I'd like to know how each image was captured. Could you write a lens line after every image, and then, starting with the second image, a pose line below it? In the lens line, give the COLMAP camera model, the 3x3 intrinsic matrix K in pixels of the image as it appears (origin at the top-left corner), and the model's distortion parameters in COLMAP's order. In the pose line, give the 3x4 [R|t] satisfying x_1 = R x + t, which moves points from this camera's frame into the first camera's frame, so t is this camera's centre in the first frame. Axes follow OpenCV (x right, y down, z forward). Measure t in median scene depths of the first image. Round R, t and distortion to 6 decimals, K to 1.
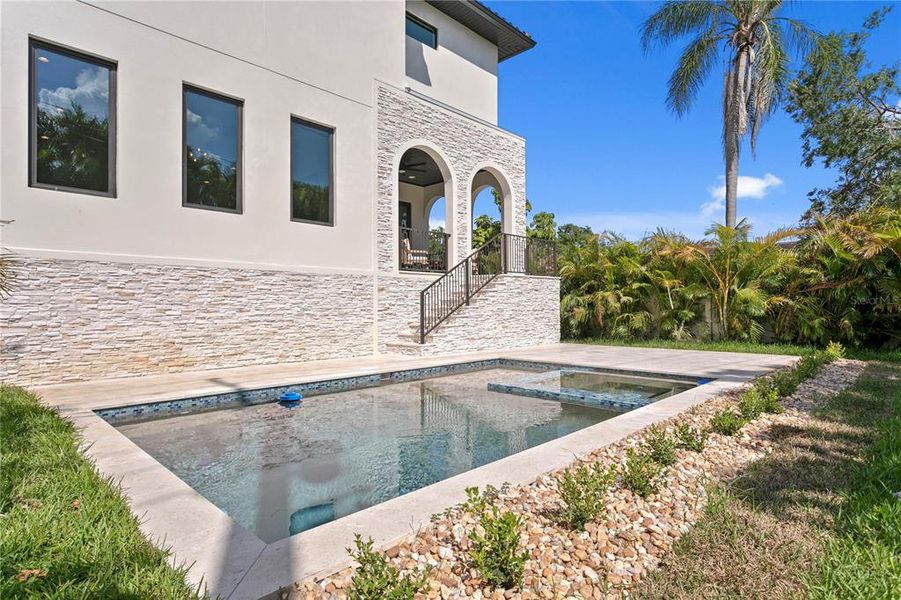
lens RADIAL K [[480.0, 0, 450.5], [0, 480.0, 300.0], [0, 0, 1]] dist [-0.001743, -0.000097]
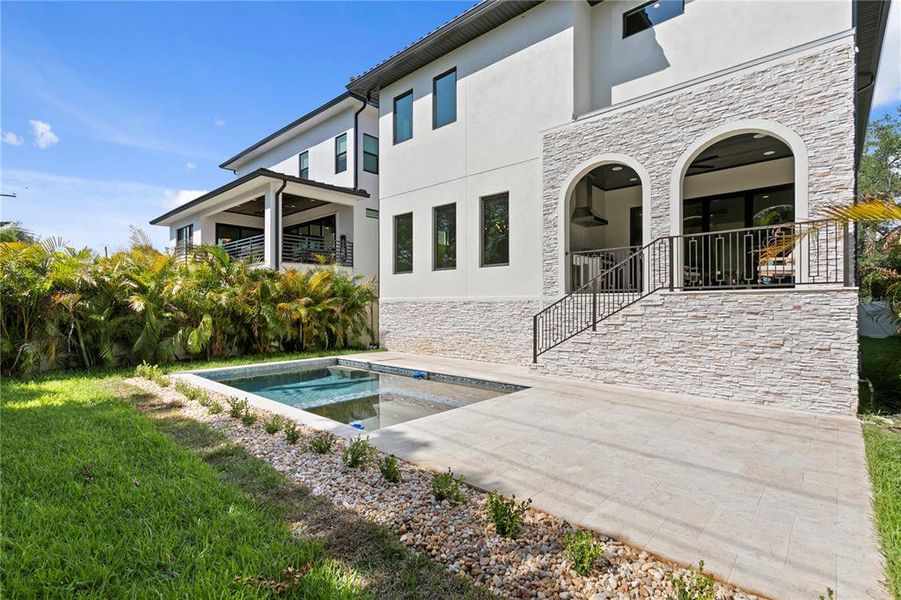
lens RADIAL K [[434.8, 0, 450.5], [0, 434.8, 300.0], [0, 0, 1]] dist [-0.002209, -0.000257]
pose [[0.028982, -0.004574, -0.999569, 0.932797], [0.015013, 0.999879, -0.004140, -0.052135], [0.999467, -0.014887, 0.029047, 0.777393]]
